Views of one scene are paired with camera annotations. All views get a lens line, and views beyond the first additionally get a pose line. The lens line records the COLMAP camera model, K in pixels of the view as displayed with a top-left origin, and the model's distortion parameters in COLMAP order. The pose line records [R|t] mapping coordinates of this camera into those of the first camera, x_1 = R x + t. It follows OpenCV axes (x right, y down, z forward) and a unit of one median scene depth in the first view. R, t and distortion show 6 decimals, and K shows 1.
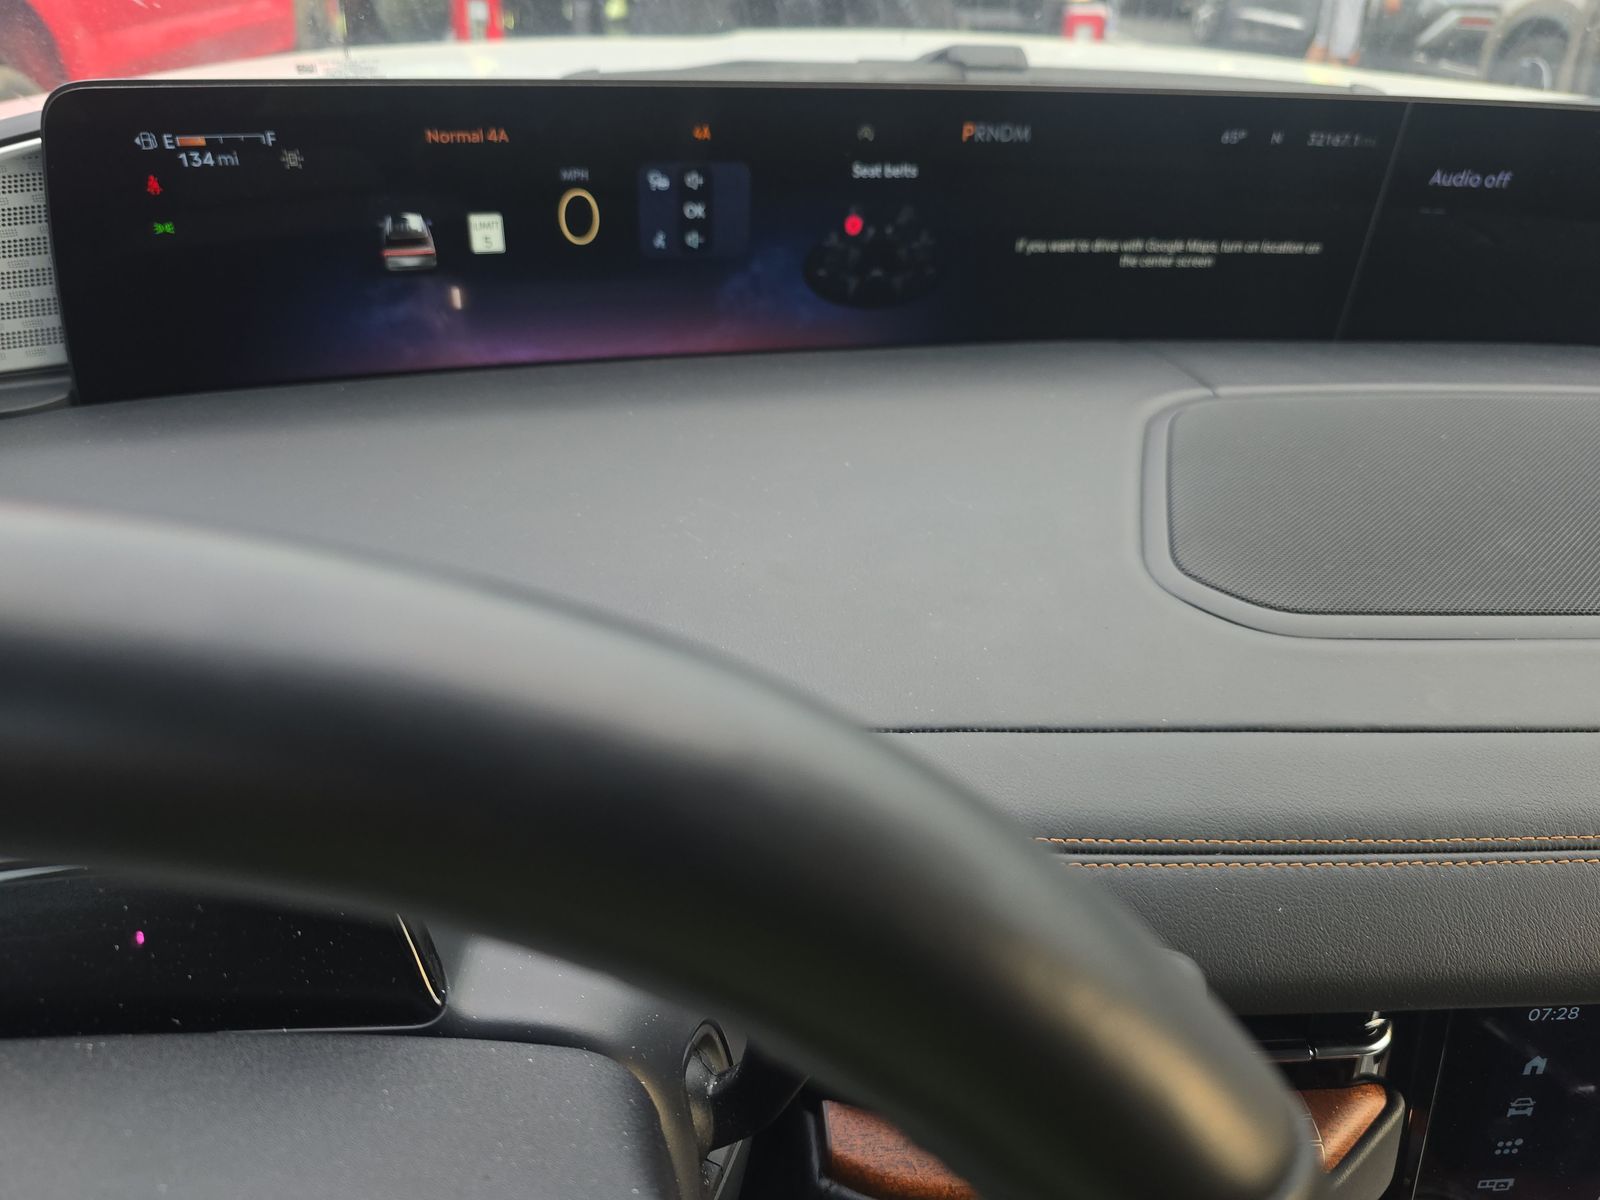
lens RADIAL K [[1101.3, 0, 801.3], [0, 1101.3, 592.4], [0, 0, 1]] dist [0.026148, -0.021918]
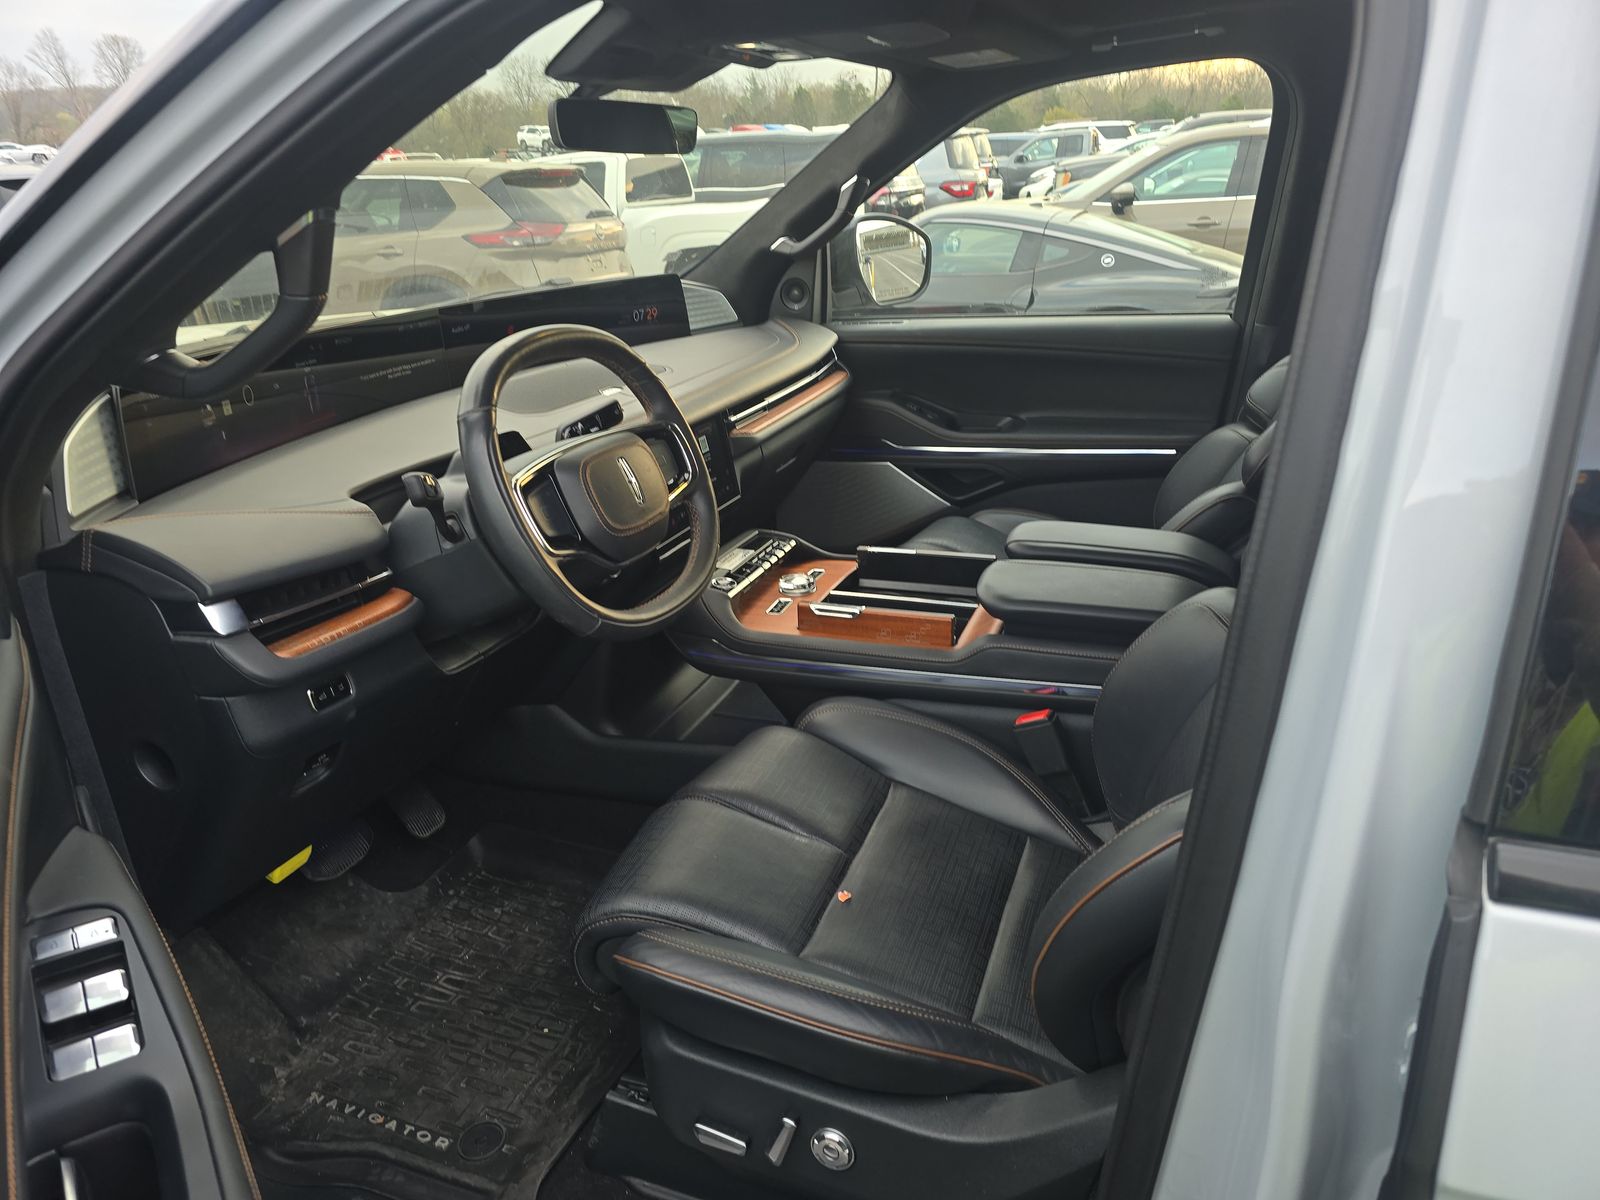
lens RADIAL K [[1101.3, 0, 795.8], [0, 1101.3, 597.8], [0, 0, 1]] dist [0.026148, -0.021918]
pose [[0.439590, -0.373973, 0.816642, -1.729546], [0.531731, 0.841113, 0.098954, 0.427931], [-0.723894, 0.390734, 0.568598, -1.076339]]
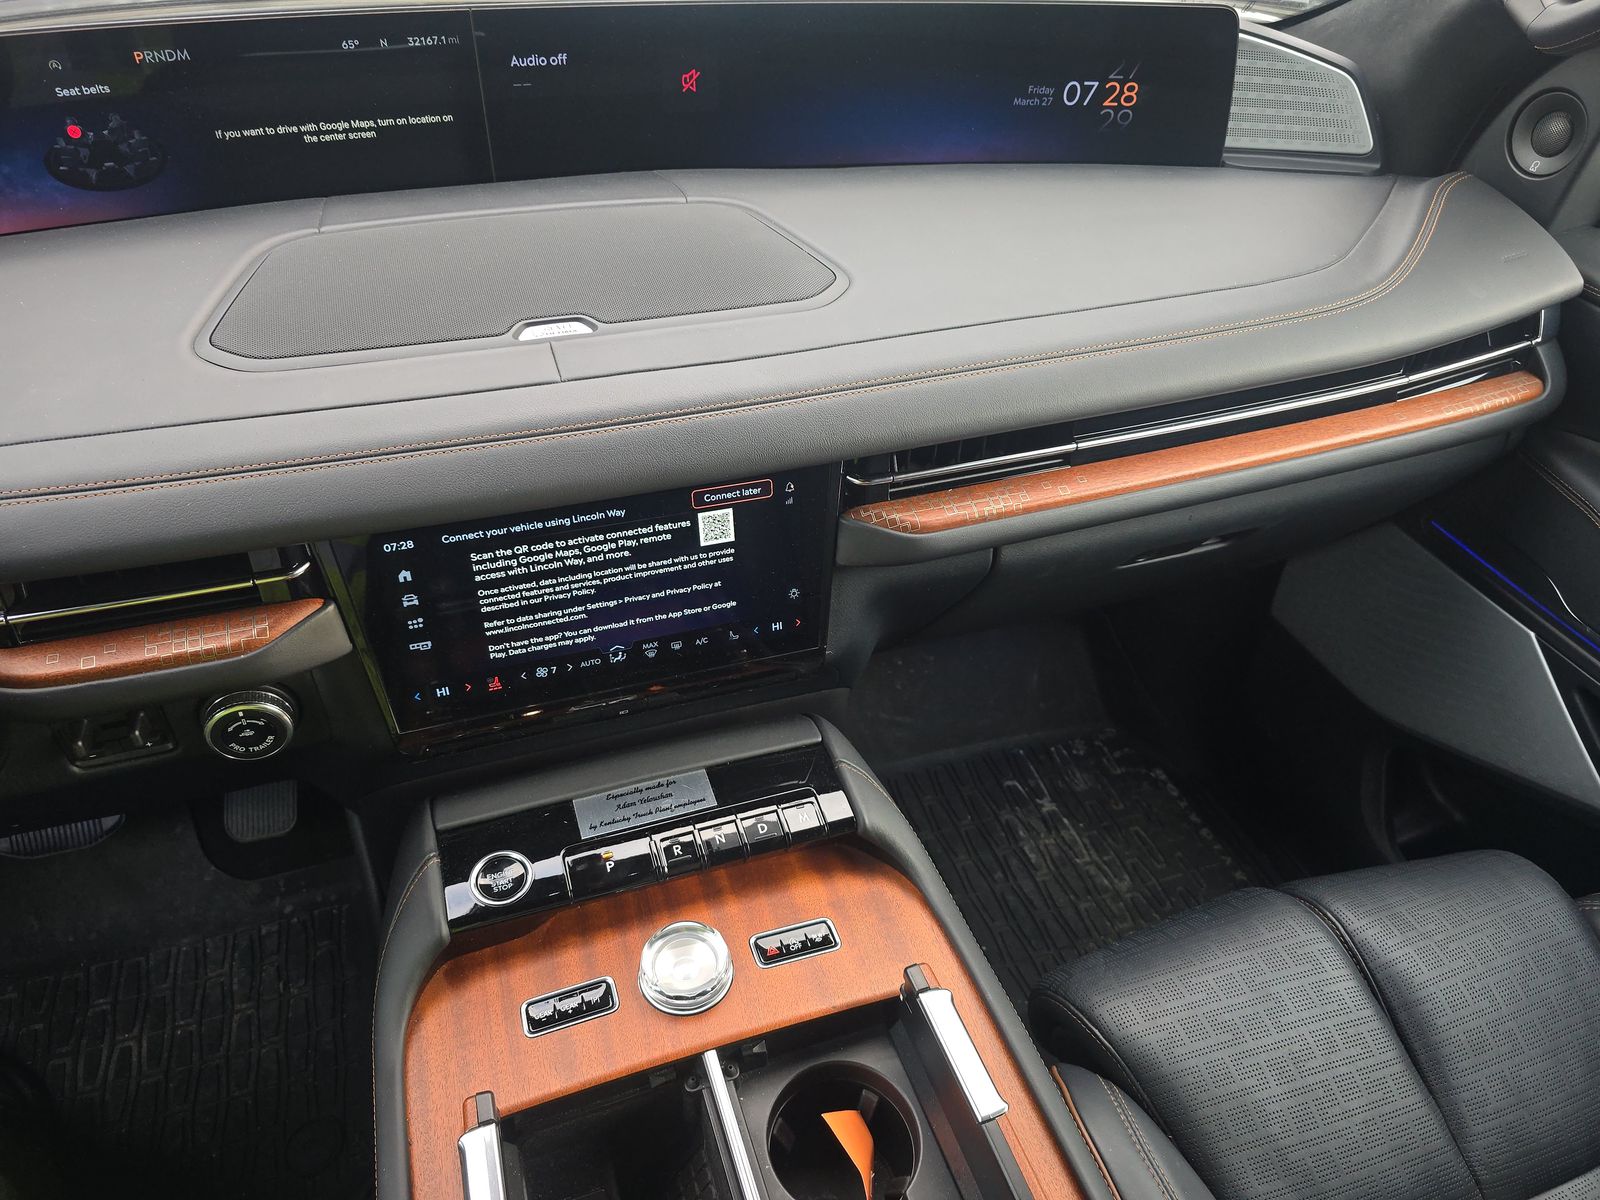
lens RADIAL K [[1101.3, 0, 784.7], [0, 1101.3, 602.1], [0, 0, 1]] dist [0.026148, -0.021918]
pose [[0.969993, -0.166383, 0.177284, 0.541732], [0.140329, 0.978582, 0.150614, 0.154306], [-0.198547, -0.121216, 0.972567, -0.579600]]
